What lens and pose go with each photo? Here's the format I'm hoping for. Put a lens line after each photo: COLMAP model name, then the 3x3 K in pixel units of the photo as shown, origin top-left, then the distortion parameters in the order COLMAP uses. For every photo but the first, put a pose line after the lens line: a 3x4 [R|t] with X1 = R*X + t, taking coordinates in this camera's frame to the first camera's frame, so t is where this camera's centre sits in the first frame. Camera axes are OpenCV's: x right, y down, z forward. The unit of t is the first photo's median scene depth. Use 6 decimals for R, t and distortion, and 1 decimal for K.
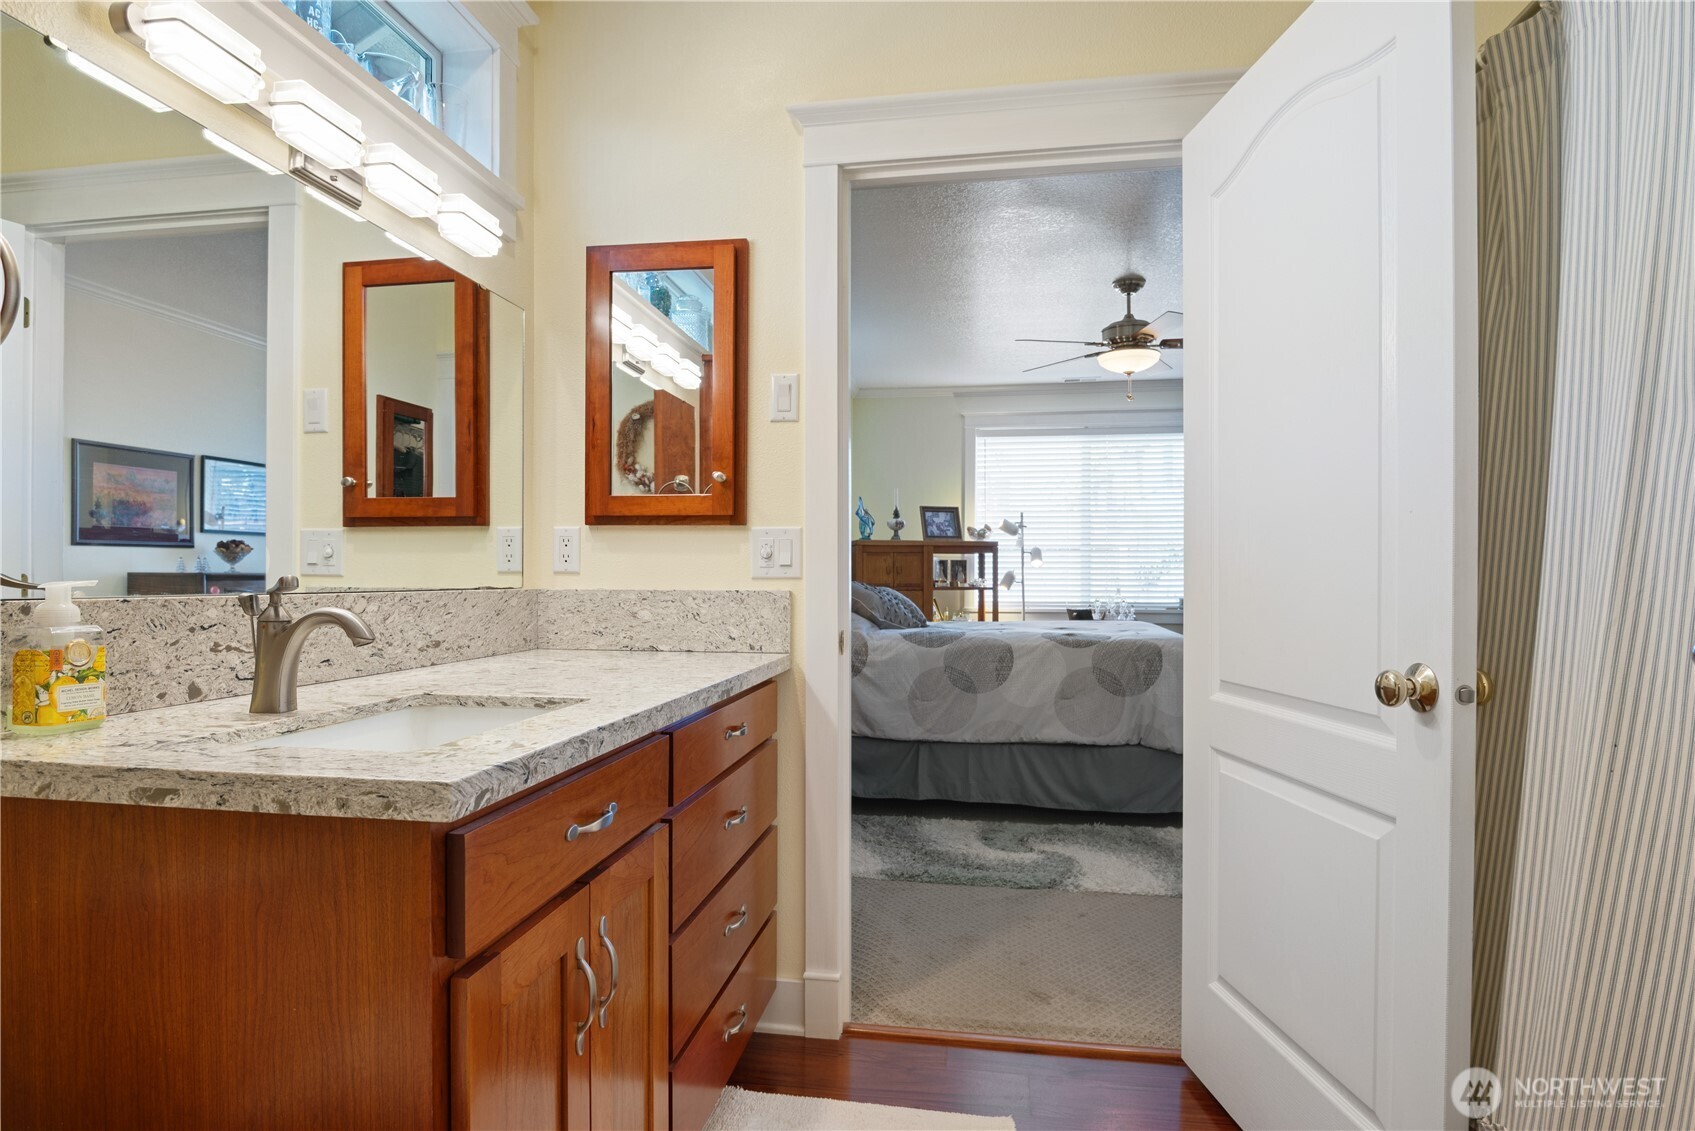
lens RADIAL K [[906.8, 0, 847.5], [0, 906.8, 565.5], [0, 0, 1]] dist [-0.000515, -0.000064]
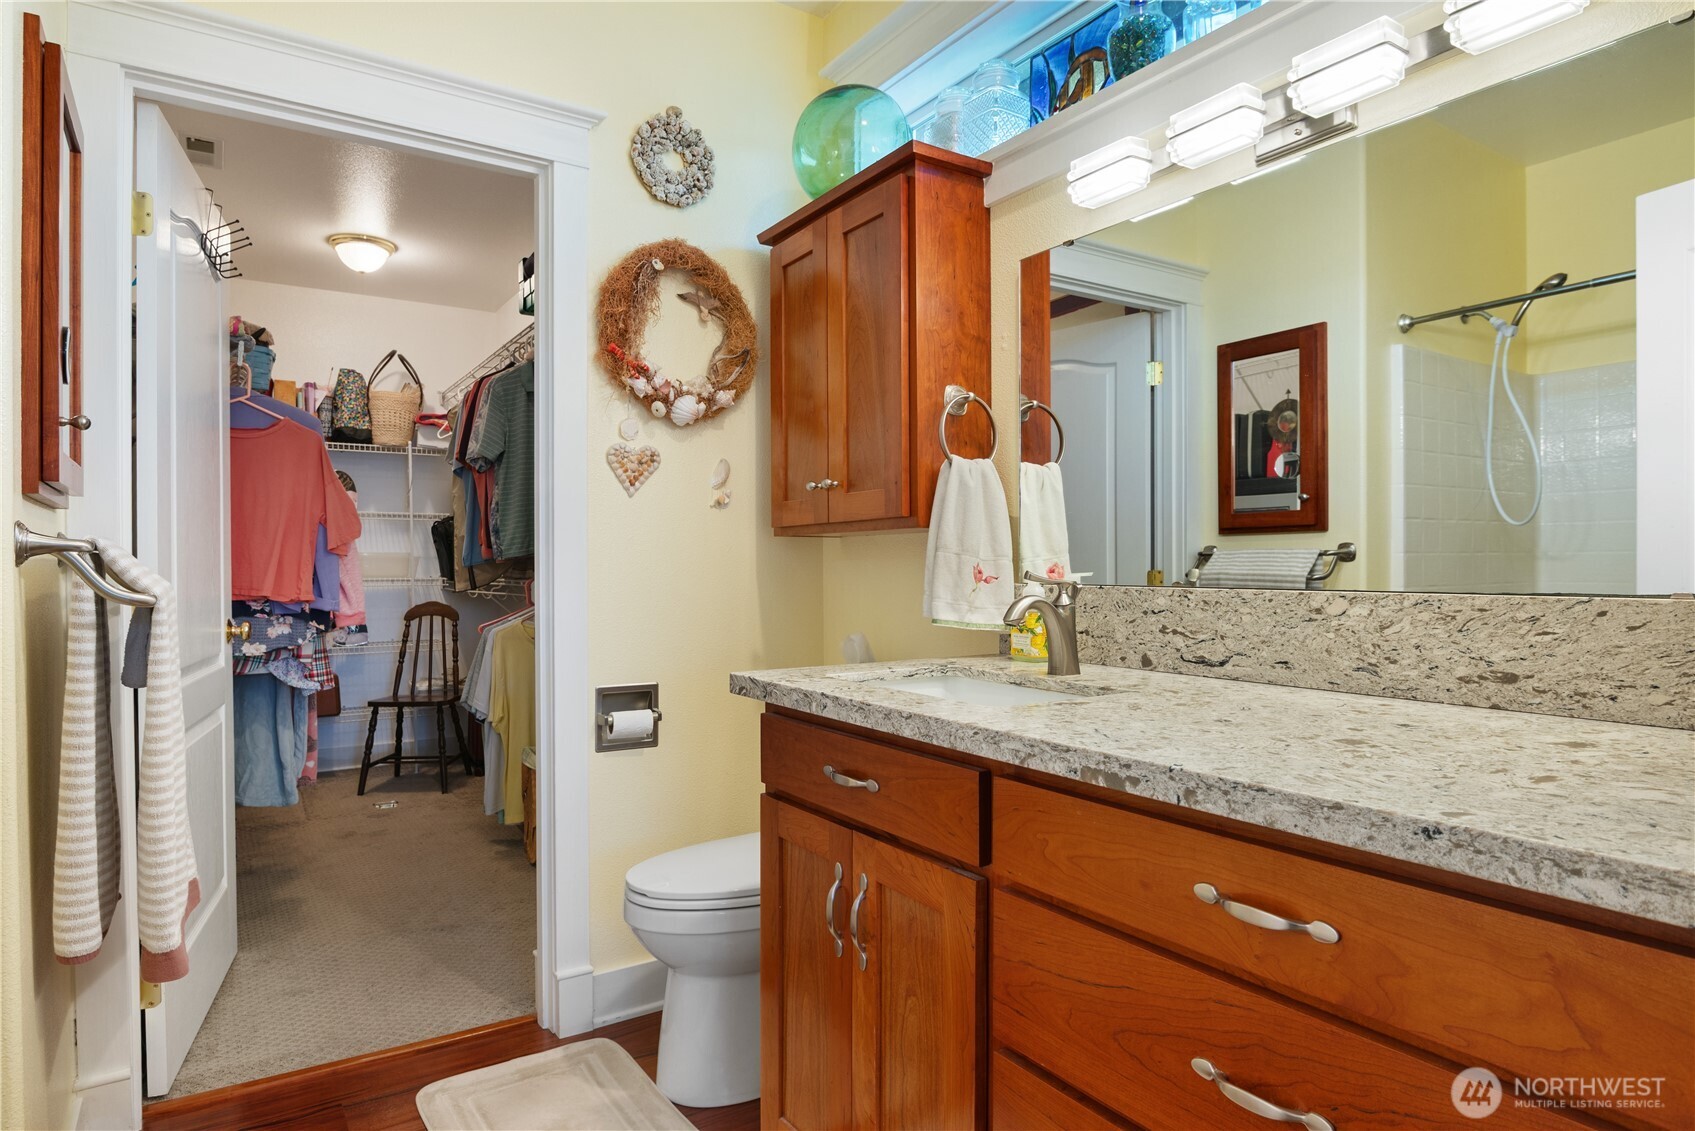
lens RADIAL K [[980.9, 0, 847.5], [0, 980.9, 565.5], [0, 0, 1]] dist [-0.000965, -0.000298]
pose [[-0.734765, -0.004322, -0.678308, 0.468887], [0.005315, 0.999912, -0.012128, 0.016662], [0.678301, -0.012516, -0.734678, 1.545318]]
